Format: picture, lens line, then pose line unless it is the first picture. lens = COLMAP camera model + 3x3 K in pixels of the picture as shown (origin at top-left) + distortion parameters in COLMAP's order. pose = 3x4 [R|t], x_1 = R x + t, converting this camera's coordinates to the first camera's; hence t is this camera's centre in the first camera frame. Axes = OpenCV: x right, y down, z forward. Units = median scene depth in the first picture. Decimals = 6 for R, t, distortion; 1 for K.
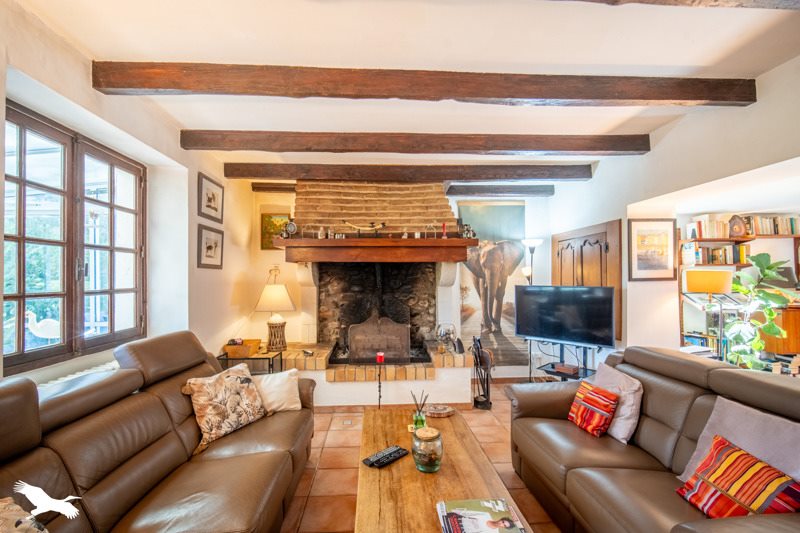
lens RADIAL K [[354.9, 0, 399.7], [0, 354.9, 274.6], [0, 0, 1]] dist [-0.009231, 0.001908]
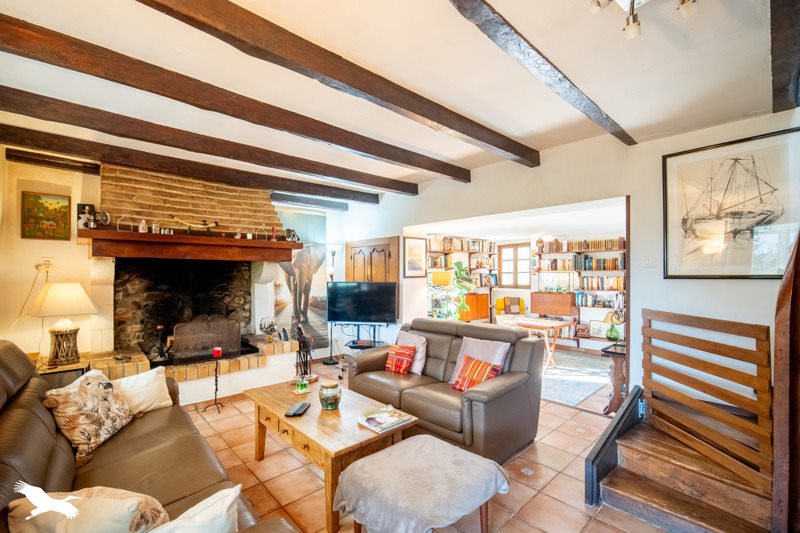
lens RADIAL K [[354.9, 0, 402.2], [0, 354.9, 273.6], [0, 0, 1]] dist [-0.009231, 0.001908]
pose [[0.764785, 0.006348, 0.644254, -0.287493], [-0.006697, 0.999976, -0.001902, 0.002348], [-0.644251, -0.002860, 0.764809, -0.127918]]
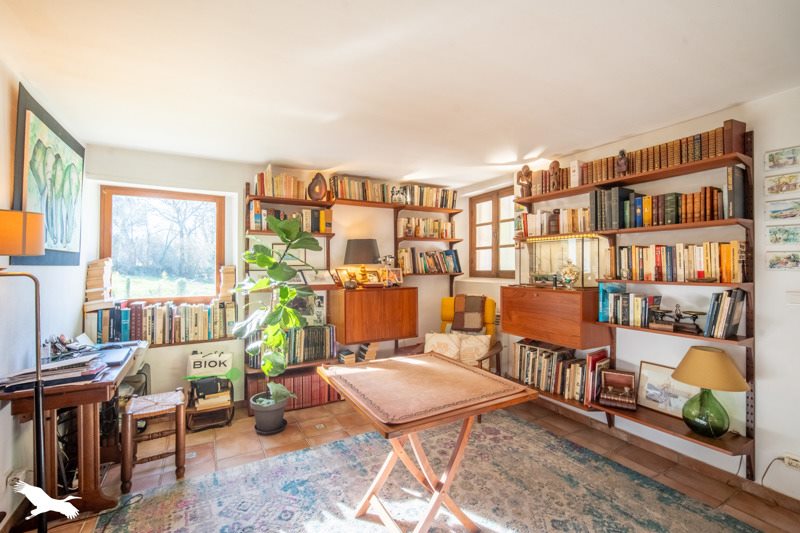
lens RADIAL K [[354.9, 0, 395.4], [0, 354.9, 258.4], [0, 0, 1]] dist [-0.009231, 0.001908]
pose [[0.897301, 0.014402, 0.441185, 0.949111], [-0.007046, 0.999808, -0.018306, 0.049166], [-0.441363, 0.013317, 0.897230, 0.250477]]
